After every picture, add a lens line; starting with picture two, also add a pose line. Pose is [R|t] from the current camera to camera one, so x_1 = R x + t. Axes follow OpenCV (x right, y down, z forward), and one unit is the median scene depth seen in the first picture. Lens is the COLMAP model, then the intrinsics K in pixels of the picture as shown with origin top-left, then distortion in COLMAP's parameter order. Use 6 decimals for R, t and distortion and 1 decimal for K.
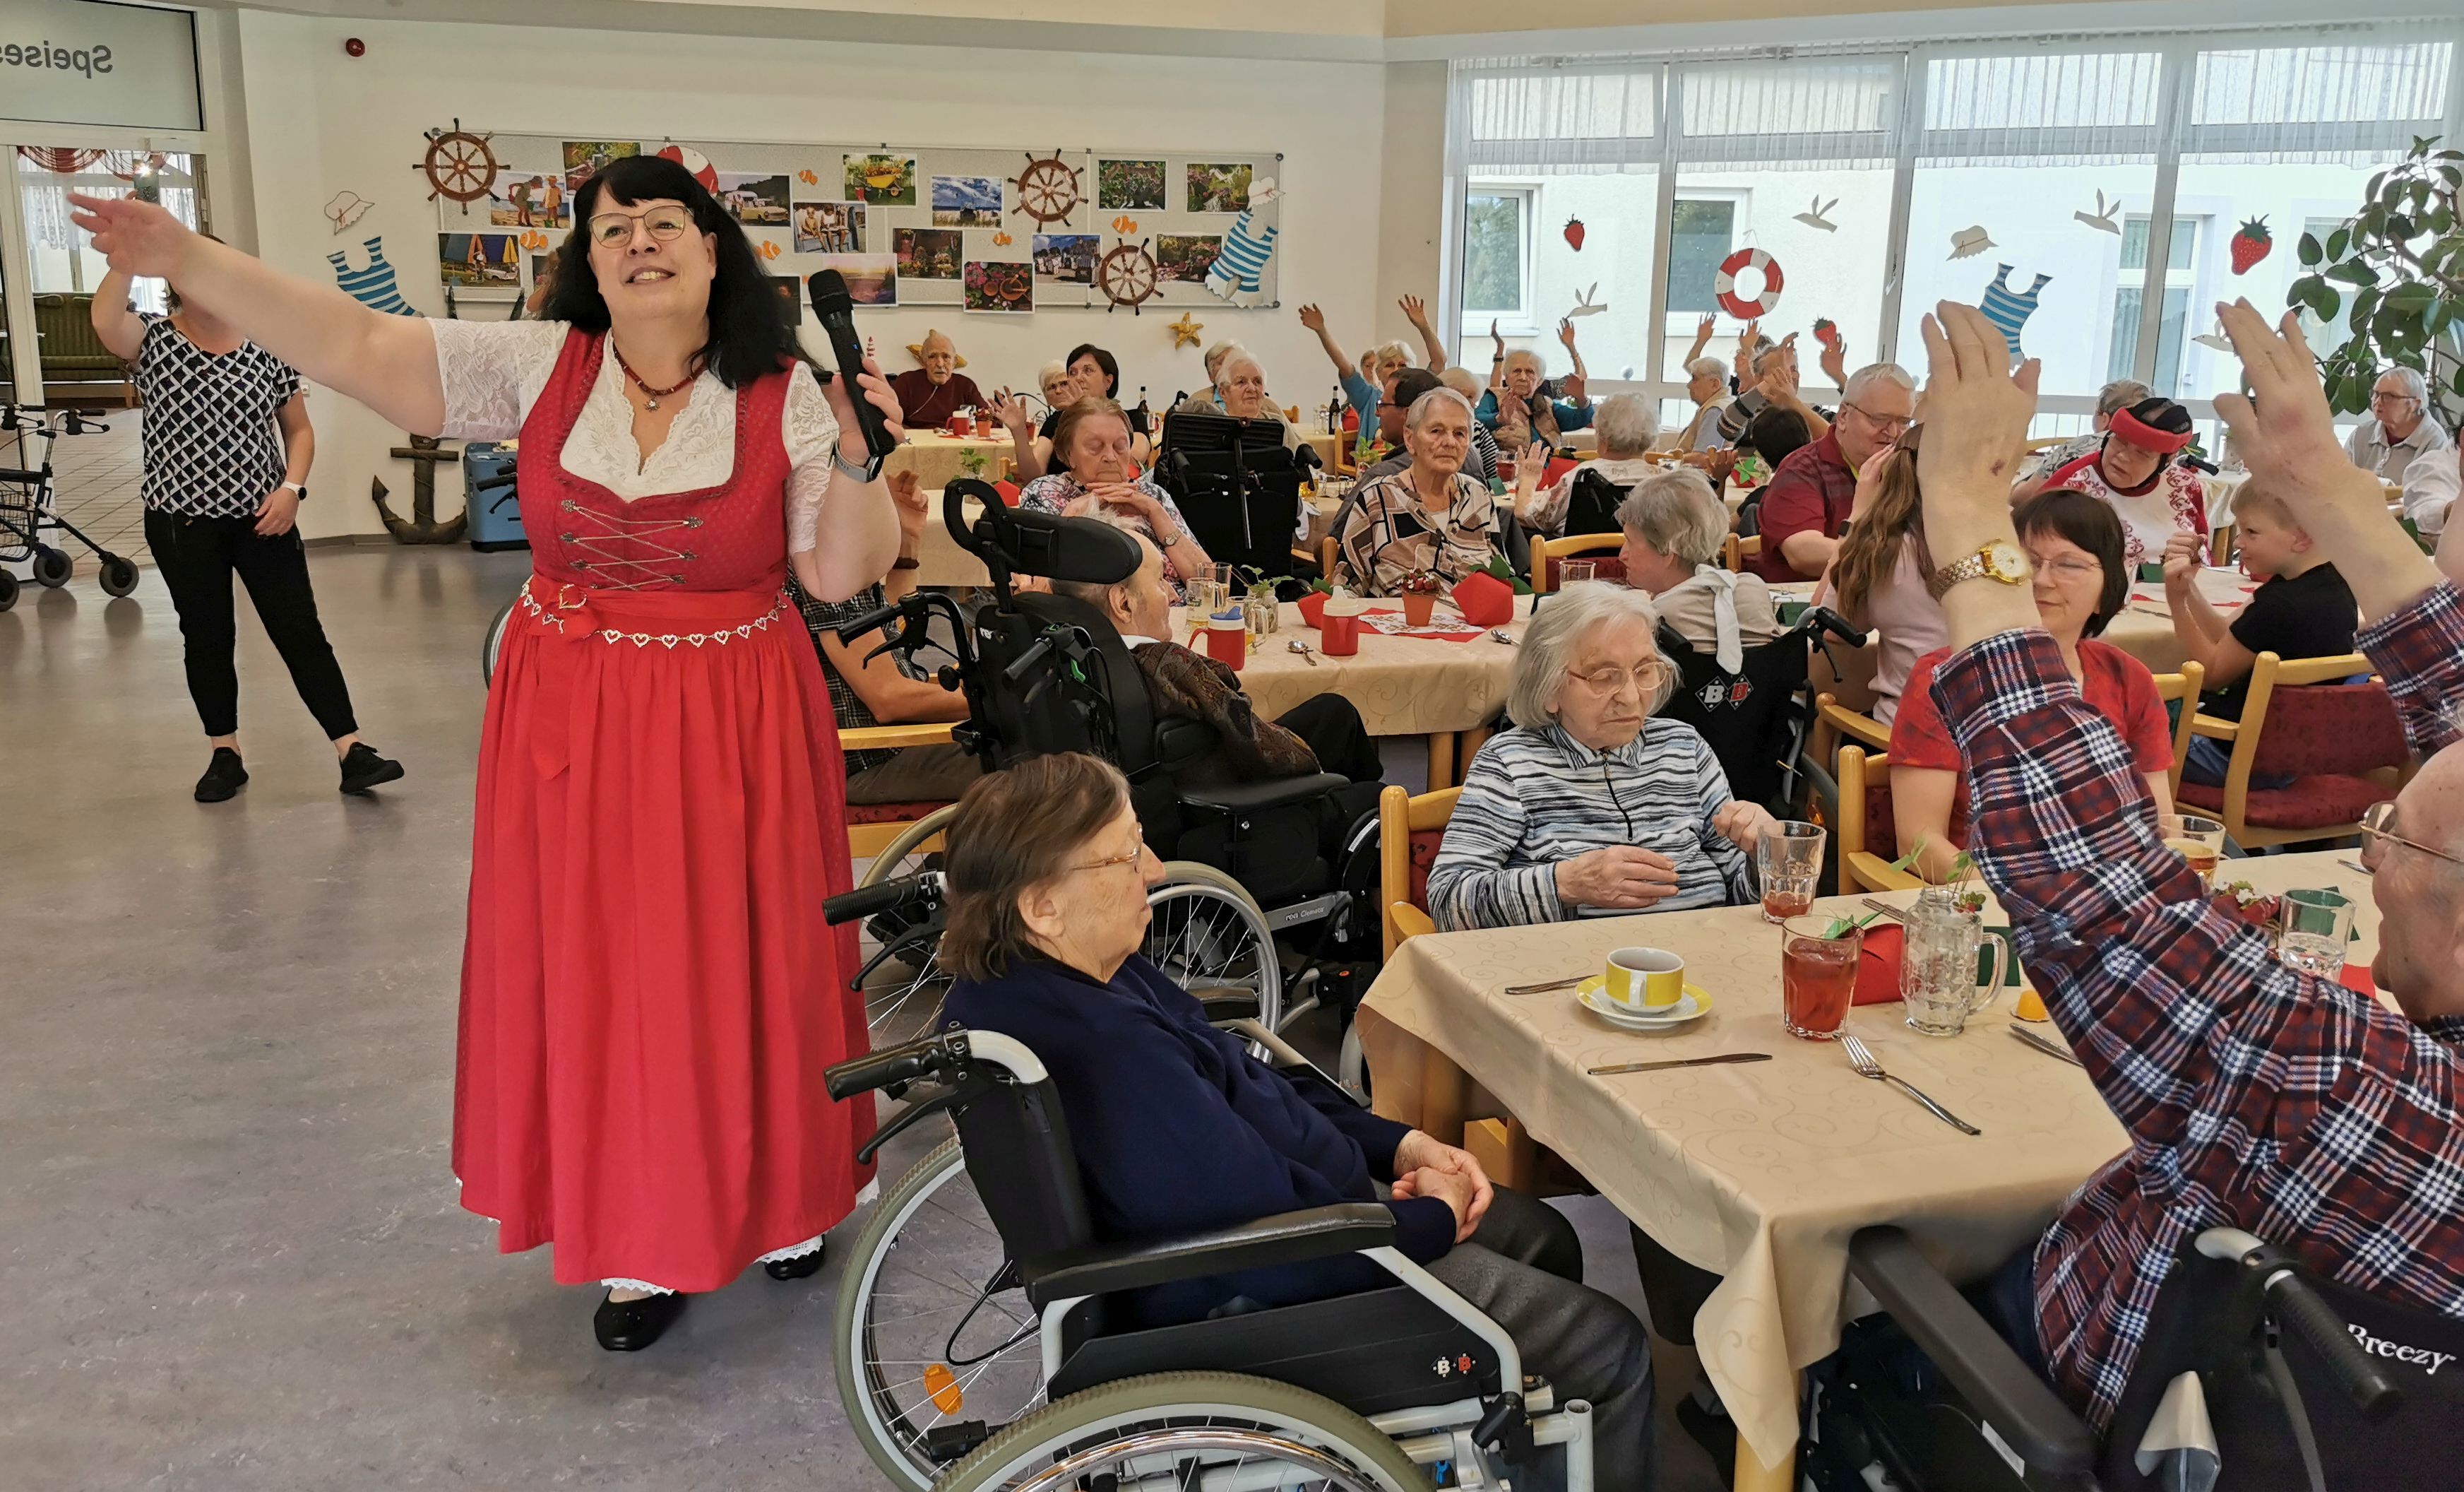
lens RADIAL K [[1998.2, 0, 1174.6], [0, 1998.2, 746.3], [0, 0, 1]] dist [0.007357, 0.061676]
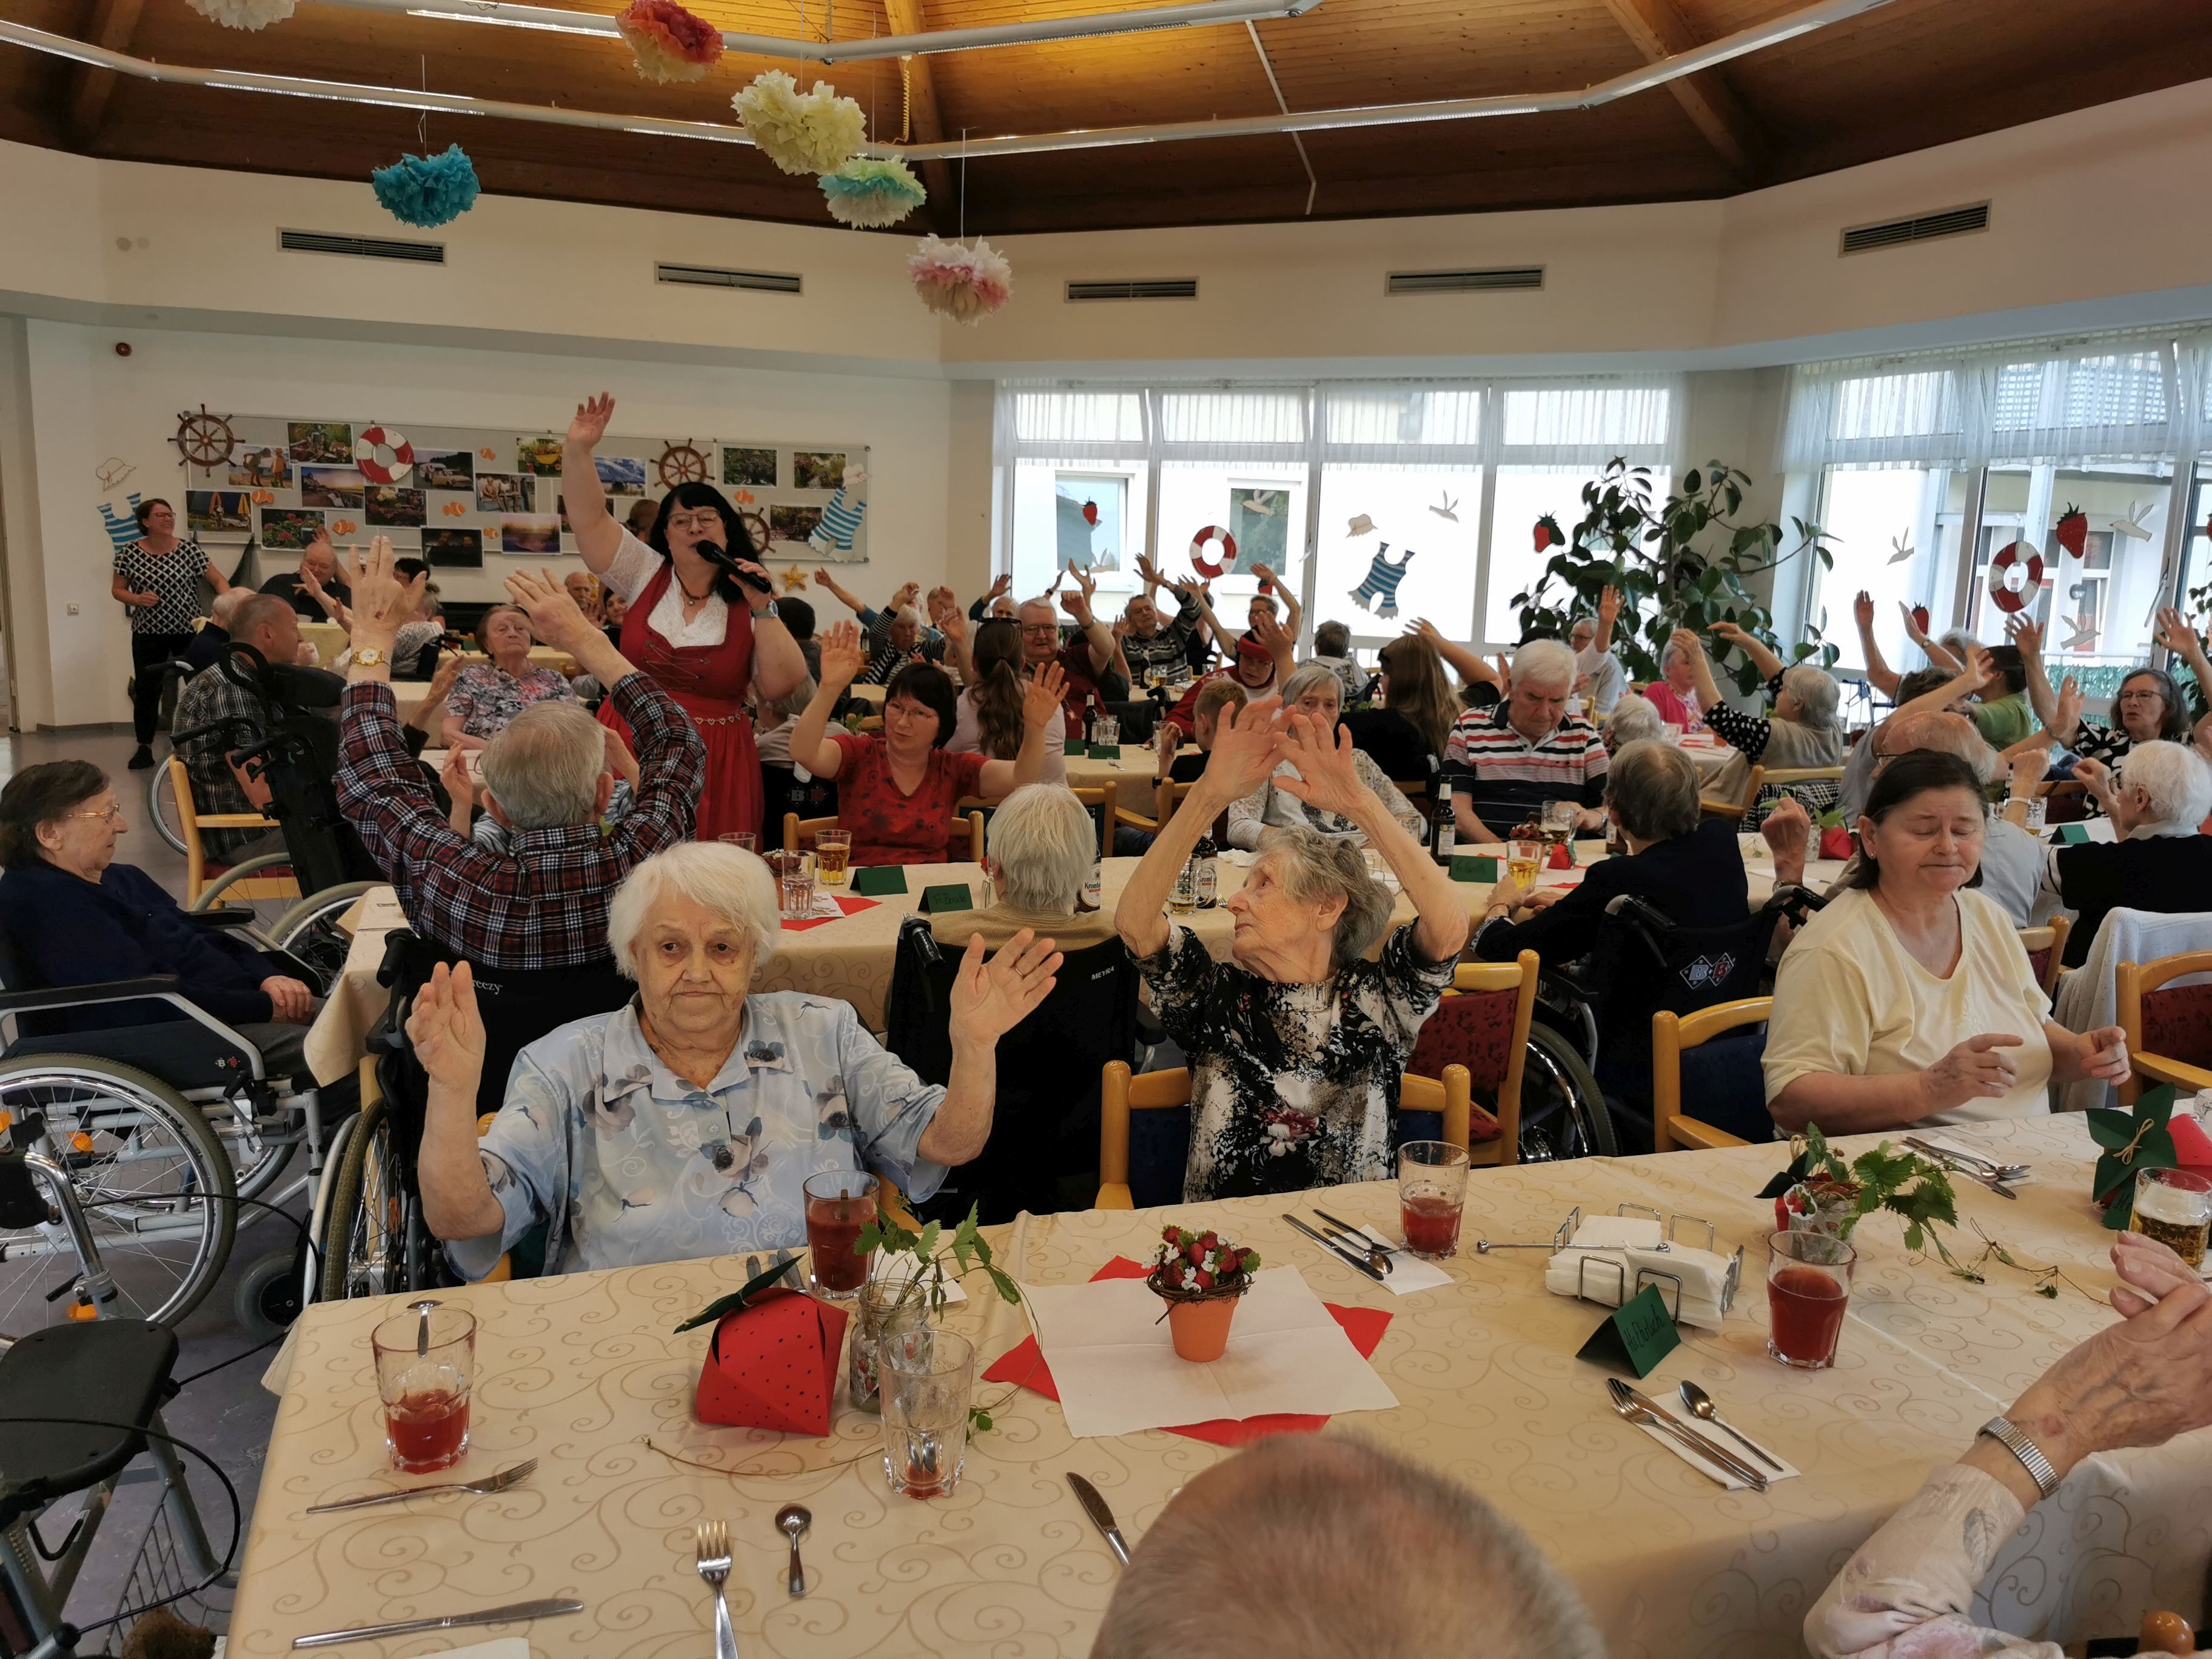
lens RADIAL K [[1723.2, 0, 1106.0], [0, 1723.2, 829.5], [0, 0, 1]] dist [0.058594, -0.090172]
pose [[0.997430, 0.008669, 0.071125, 0.194554], [-0.003676, 0.997538, -0.070031, 0.050163], [-0.071557, 0.069590, 0.995006, -0.185152]]
